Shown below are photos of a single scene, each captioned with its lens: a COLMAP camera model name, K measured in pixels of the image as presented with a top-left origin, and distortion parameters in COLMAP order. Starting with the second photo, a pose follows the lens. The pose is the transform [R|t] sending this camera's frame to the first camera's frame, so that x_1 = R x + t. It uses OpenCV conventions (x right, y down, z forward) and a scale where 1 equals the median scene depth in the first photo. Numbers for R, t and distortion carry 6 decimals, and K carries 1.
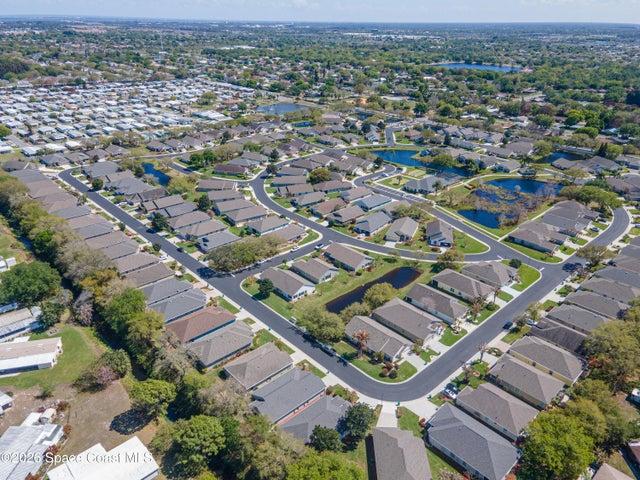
lens RADIAL K [[467.4, 0, 319.9], [0, 467.4, 236.8], [0, 0, 1]] dist [0.022326, 0.042633]
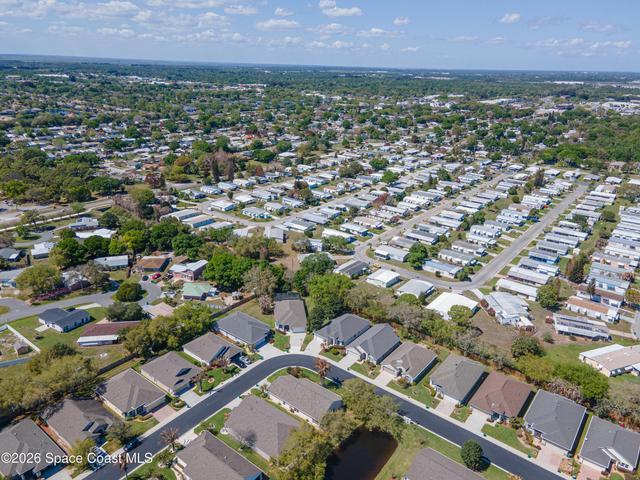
lens RADIAL K [[467.4, 0, 319.9], [0, 467.4, 236.8], [0, 0, 1]] dist [0.022326, 0.042633]
pose [[-0.988105, 0.010576, -0.153419, 0.181527], [-0.101779, 0.702898, 0.703971, -0.511871], [0.115283, 0.711212, -0.693460, 1.109841]]
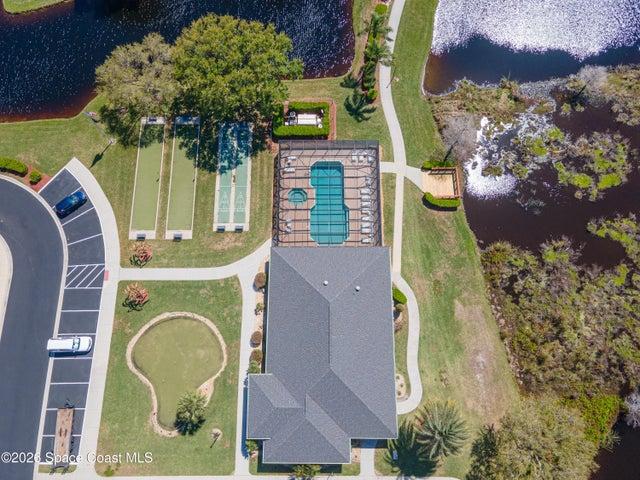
lens RADIAL K [[467.4, 0, 319.9], [0, 467.4, 236.8], [0, 0, 1]] dist [0.022326, 0.042633]
pose [[0.687071, -0.707119, 0.167082, 0.345562], [0.331117, 0.509404, 0.794273, -0.453560], [-0.646757, -0.490399, 0.584135, 1.381782]]
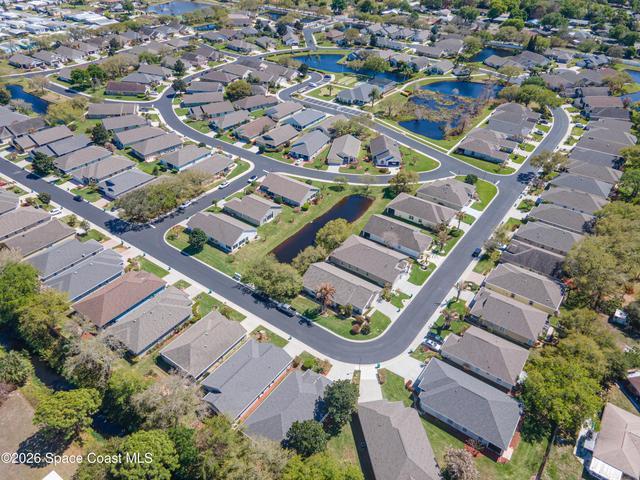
lens RADIAL K [[467.4, 0, 319.9], [0, 467.4, 236.8], [0, 0, 1]] dist [0.022326, 0.042633]
pose [[0.981039, -0.109749, 0.159742, -0.032099], [0.078636, 0.978729, 0.189491, -0.030833], [-0.177140, -0.173337, 0.968801, 0.151845]]
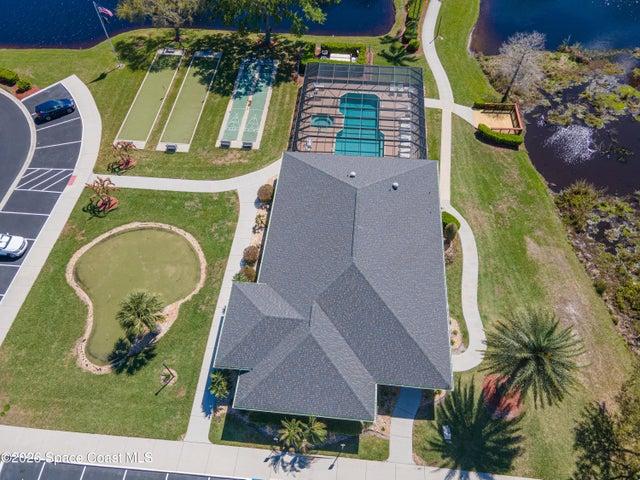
lens RADIAL K [[467.4, 0, 319.9], [0, 467.4, 236.8], [0, 0, 1]] dist [0.022326, 0.042633]
pose [[0.751313, -0.550325, 0.364240, 0.267808], [0.295522, 0.774047, 0.559926, -0.305499], [-0.590080, -0.313039, 0.744185, 1.373883]]
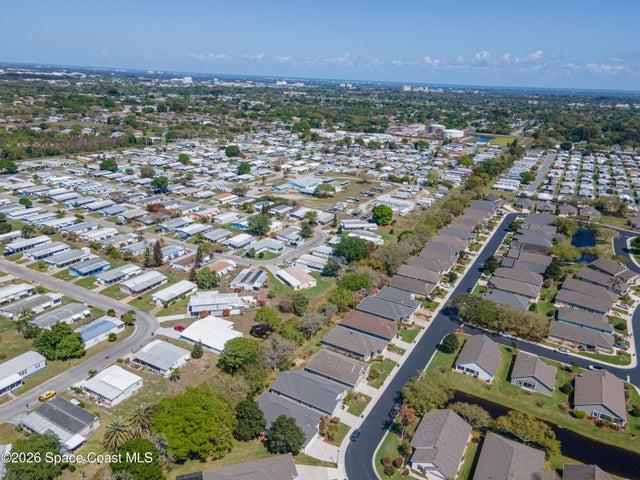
lens RADIAL K [[467.4, 0, 319.9], [0, 467.4, 236.8], [0, 0, 1]] dist [0.022326, 0.042633]
pose [[0.298893, 0.307311, -0.903451, 0.522447], [-0.434350, 0.886788, 0.157946, -0.099928], [0.849708, 0.345205, 0.398535, 0.311668]]
